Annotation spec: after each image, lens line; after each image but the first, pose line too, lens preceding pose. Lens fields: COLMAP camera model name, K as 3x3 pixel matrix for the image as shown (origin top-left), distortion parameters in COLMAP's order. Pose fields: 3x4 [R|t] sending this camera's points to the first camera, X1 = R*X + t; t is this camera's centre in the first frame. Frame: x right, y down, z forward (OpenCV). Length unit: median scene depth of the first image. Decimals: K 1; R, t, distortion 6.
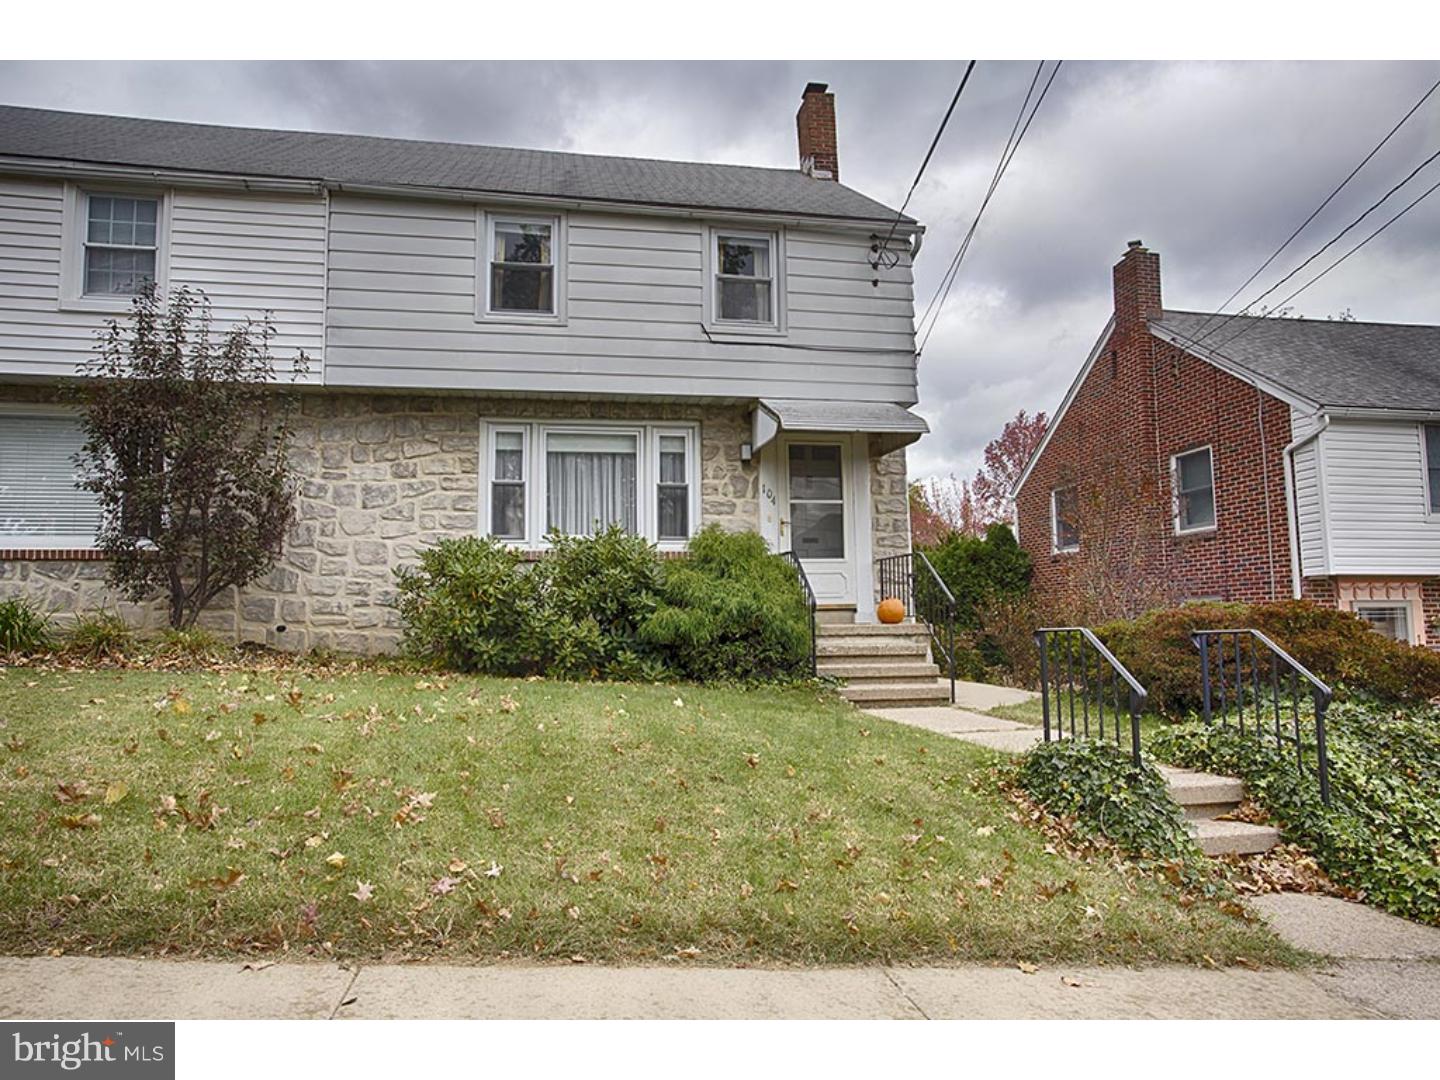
lens RADIAL K [[920.3, 0, 720.6], [0, 920.3, 535.9], [0, 0, 1]] dist [-0.019407, 0.007425]
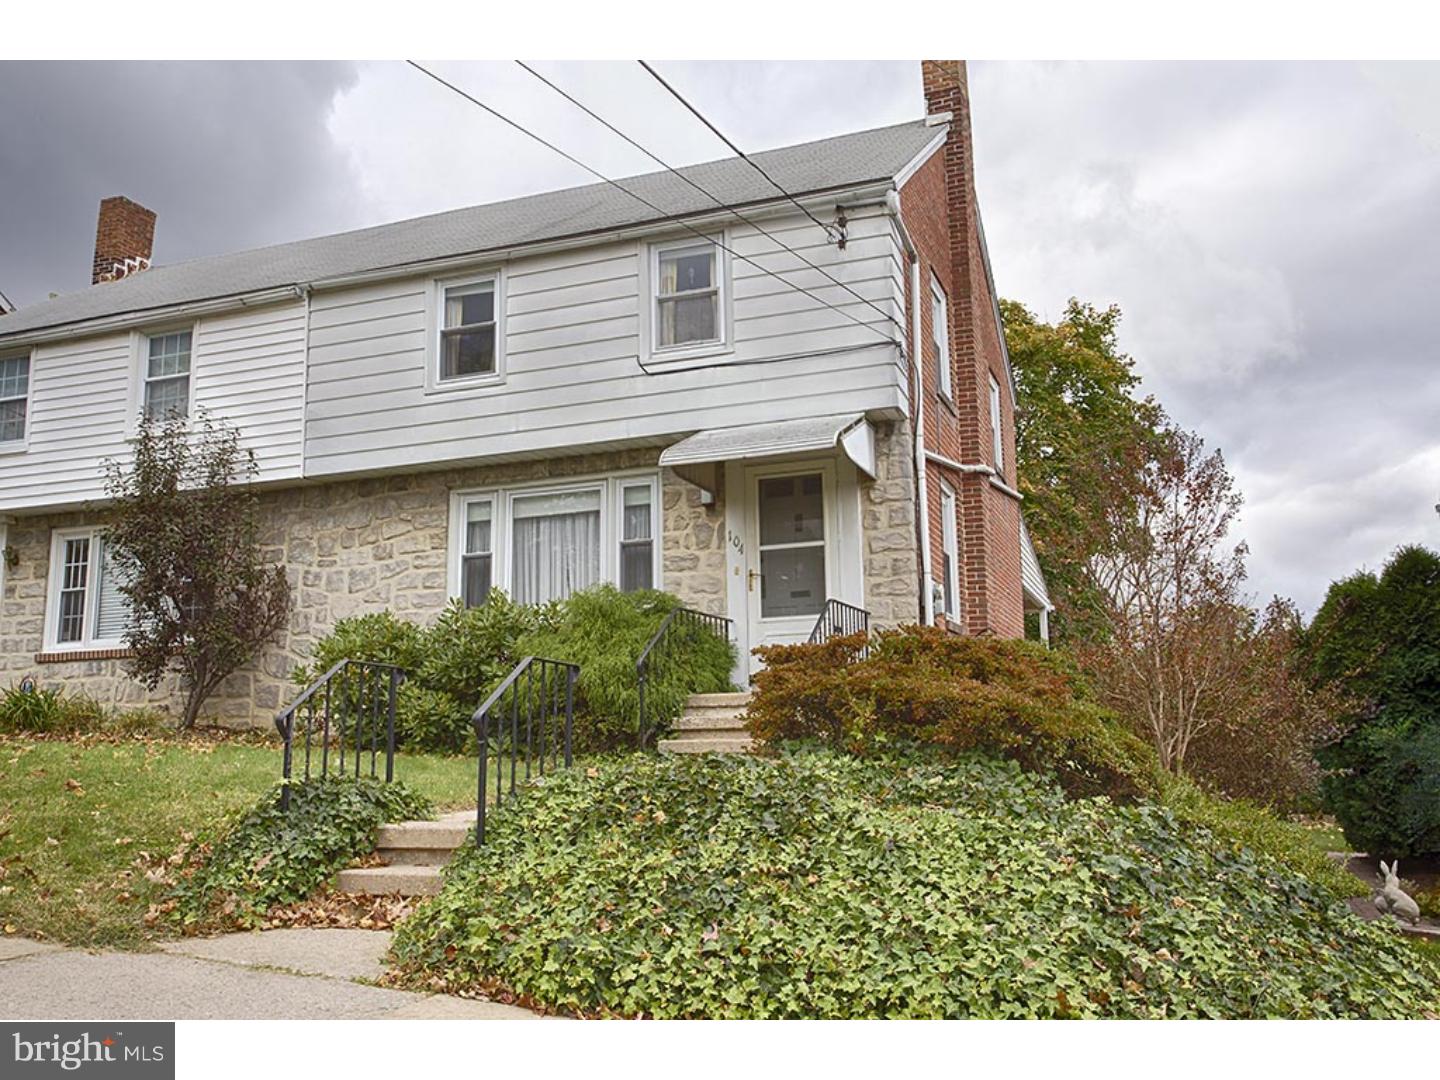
lens RADIAL K [[1307.6, 0, 718.9], [0, 1307.6, 542.0], [0, 0, 1]] dist [0.004072, 0.000000]
pose [[0.850252, -0.089737, -0.518671, 0.688238], [0.058916, 0.995393, -0.075635, 0.045495], [0.523069, 0.033751, 0.851622, -0.015392]]
